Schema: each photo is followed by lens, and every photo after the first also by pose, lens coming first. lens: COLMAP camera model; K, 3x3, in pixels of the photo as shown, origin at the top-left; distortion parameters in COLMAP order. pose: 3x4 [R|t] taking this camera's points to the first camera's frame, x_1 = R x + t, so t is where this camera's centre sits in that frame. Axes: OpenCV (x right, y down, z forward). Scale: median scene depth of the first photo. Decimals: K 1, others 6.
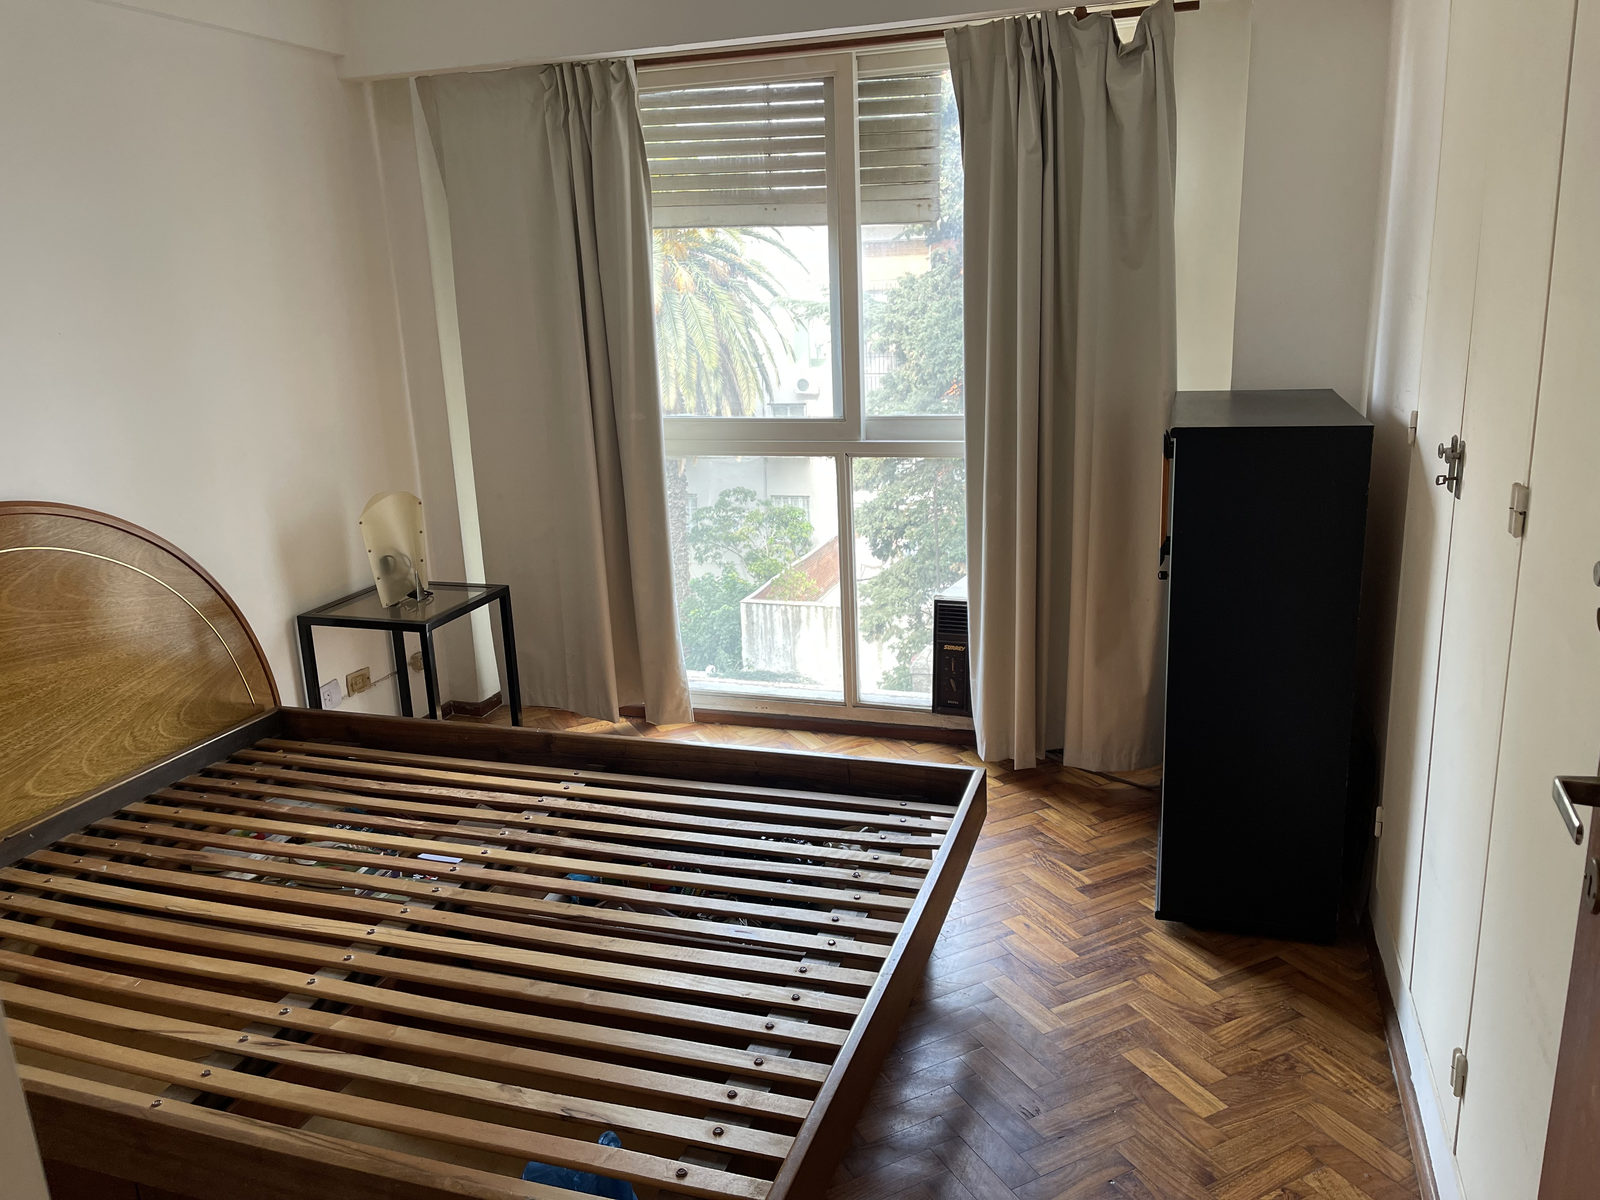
lens RADIAL K [[1191.3, 0, 807.3], [0, 1191.3, 605.2], [0, 0, 1]] dist [0.046748, -0.061508]
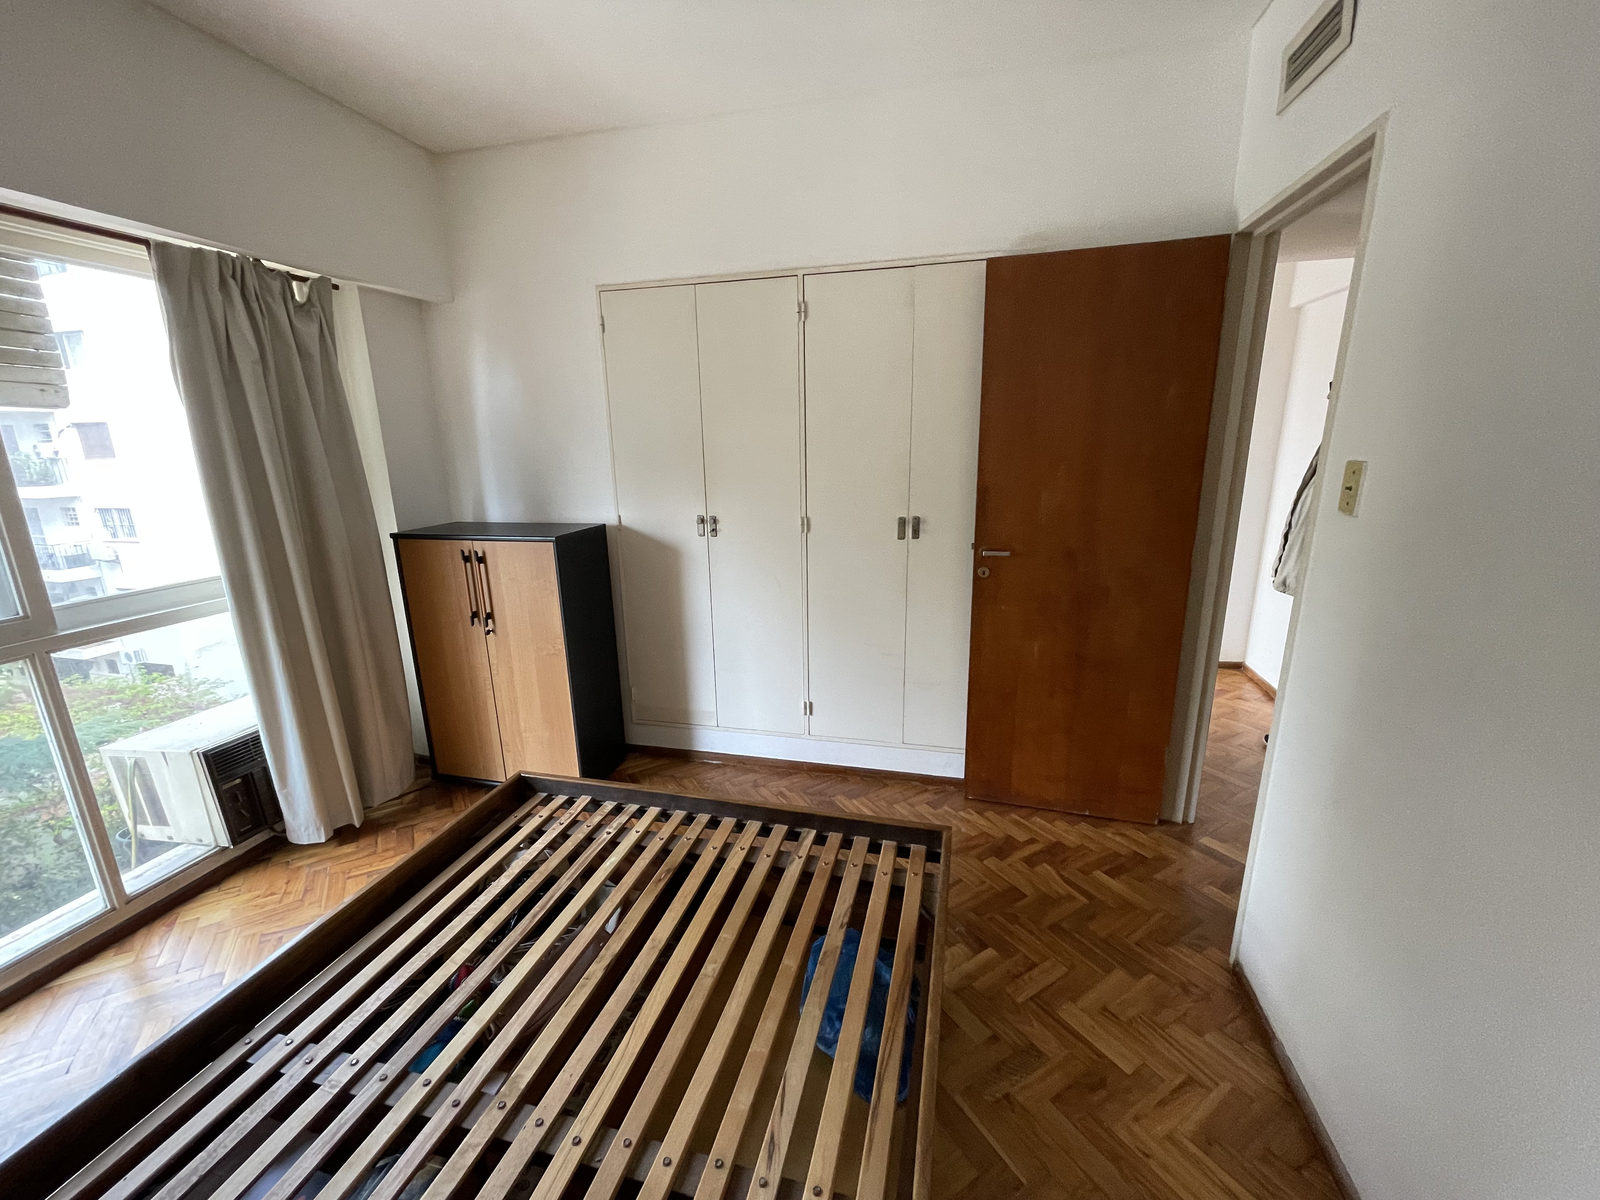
lens RADIAL K [[640.9, 0, 800.0], [0, 640.9, 600.0], [0, 0, 1]] dist [-0.015133, 0.005667]
pose [[-0.063043, -0.205303, 0.976666, -0.523477], [0.265475, 0.939905, 0.214712, -0.128017], [-0.962054, 0.272816, -0.004752, 0.487969]]
